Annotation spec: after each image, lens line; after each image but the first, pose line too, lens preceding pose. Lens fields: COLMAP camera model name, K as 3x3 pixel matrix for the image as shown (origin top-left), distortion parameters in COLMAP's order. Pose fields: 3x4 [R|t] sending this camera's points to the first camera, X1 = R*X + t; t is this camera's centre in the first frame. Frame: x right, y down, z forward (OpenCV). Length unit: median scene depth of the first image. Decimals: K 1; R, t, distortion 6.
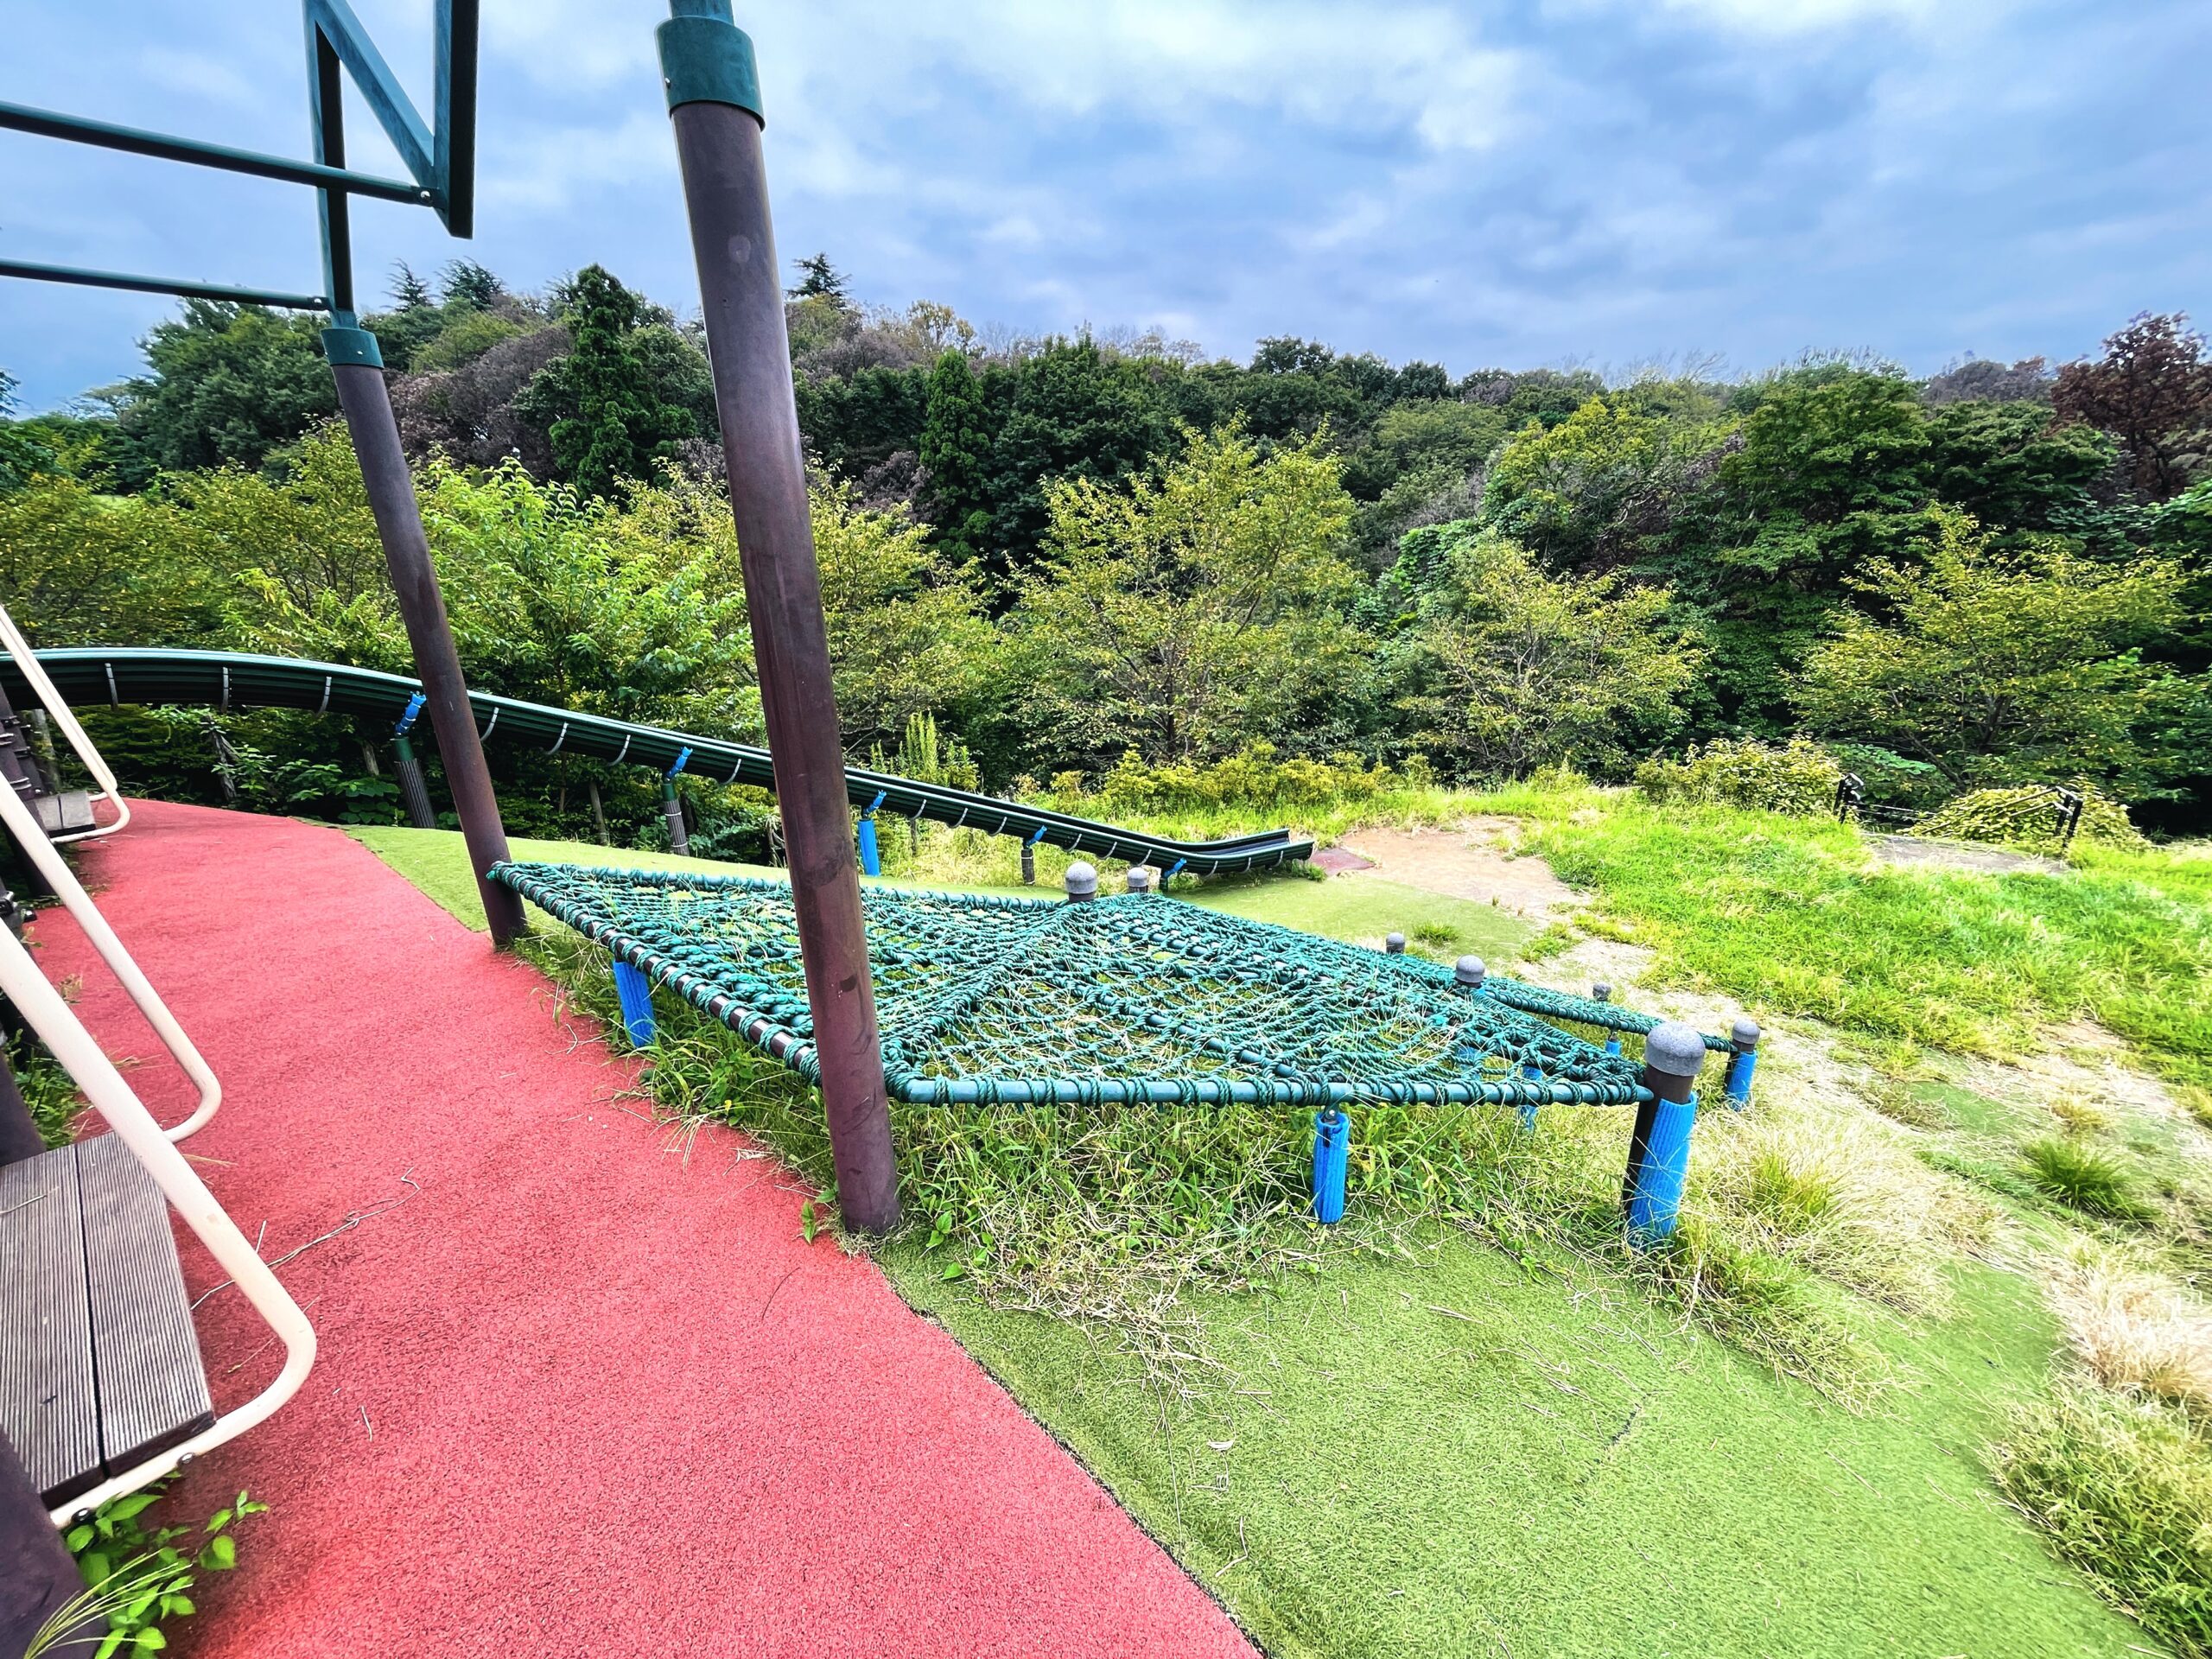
lens RADIAL K [[881.0, 0, 1106.0], [0, 881.0, 829.5], [0, 0, 1]] dist [-0.006975, -0.000323]
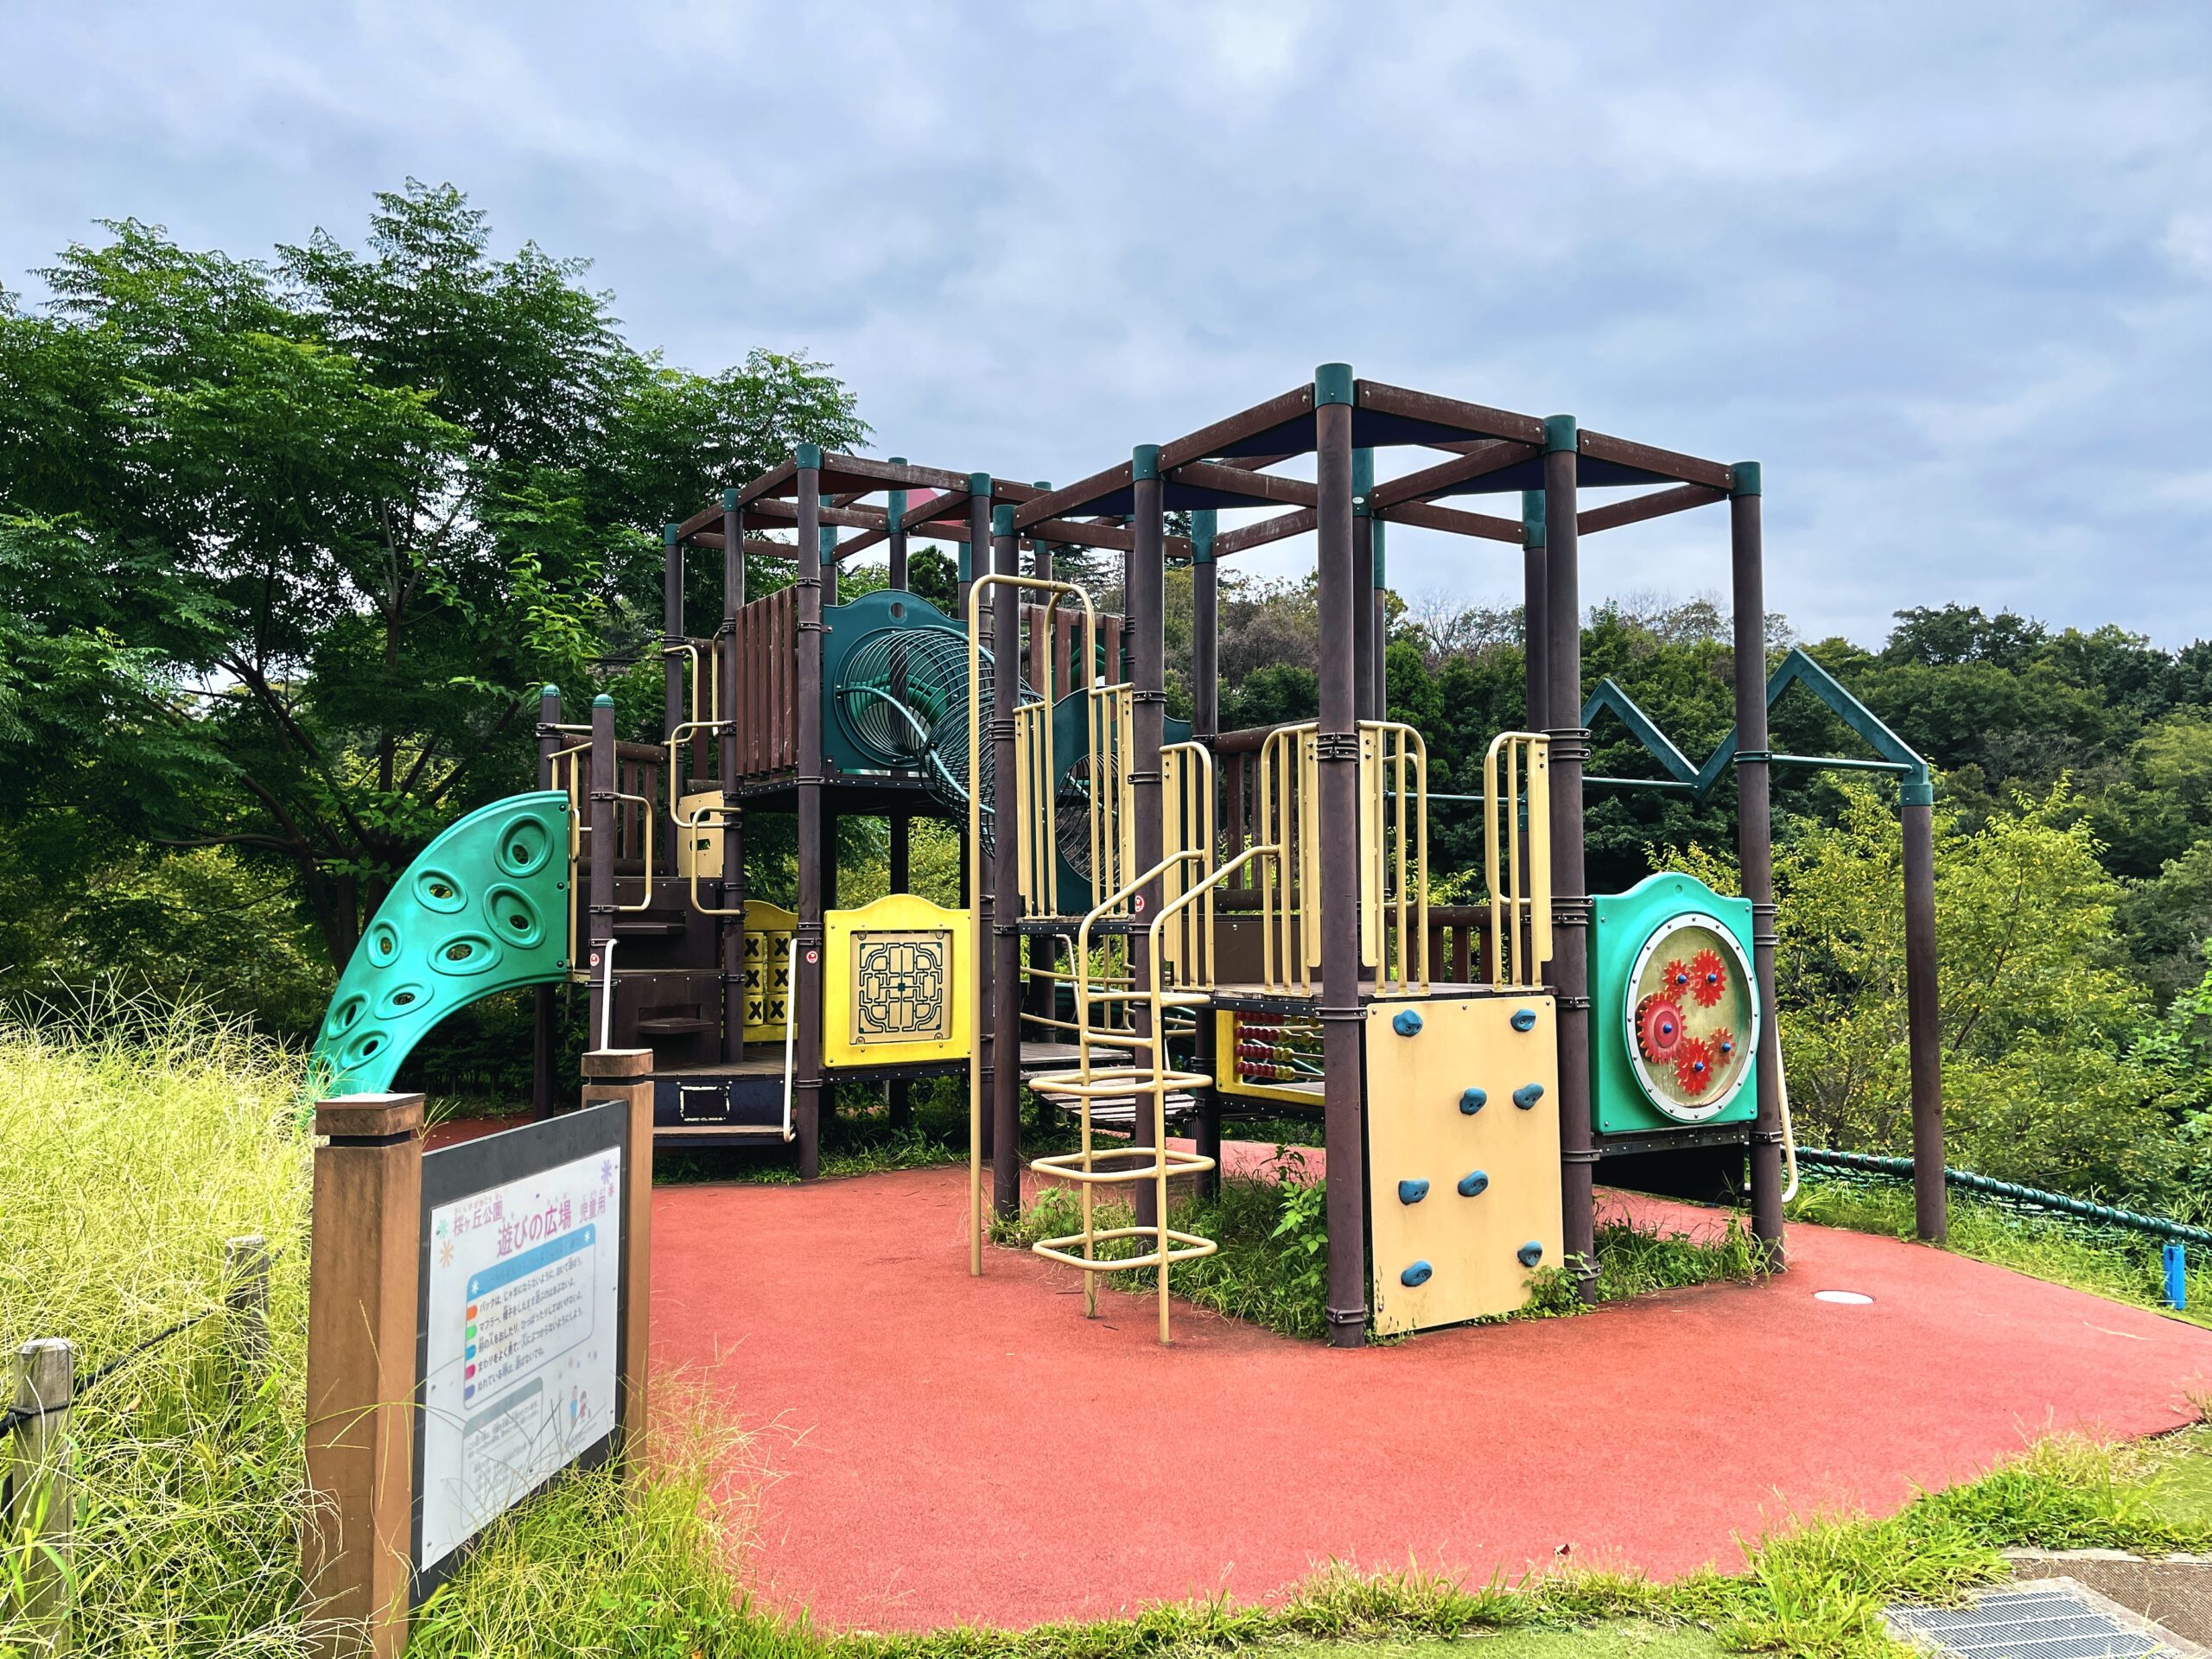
lens RADIAL K [[1652.5, 0, 1106.0], [0, 1652.5, 829.5], [0, 0, 1]] dist [0.072713, -0.092996]
pose [[0.961815, 0.021432, -0.272861, -0.042038], [-0.118153, 0.931766, -0.343296, 0.043306], [0.246885, 0.362426, 0.898718, -0.131795]]
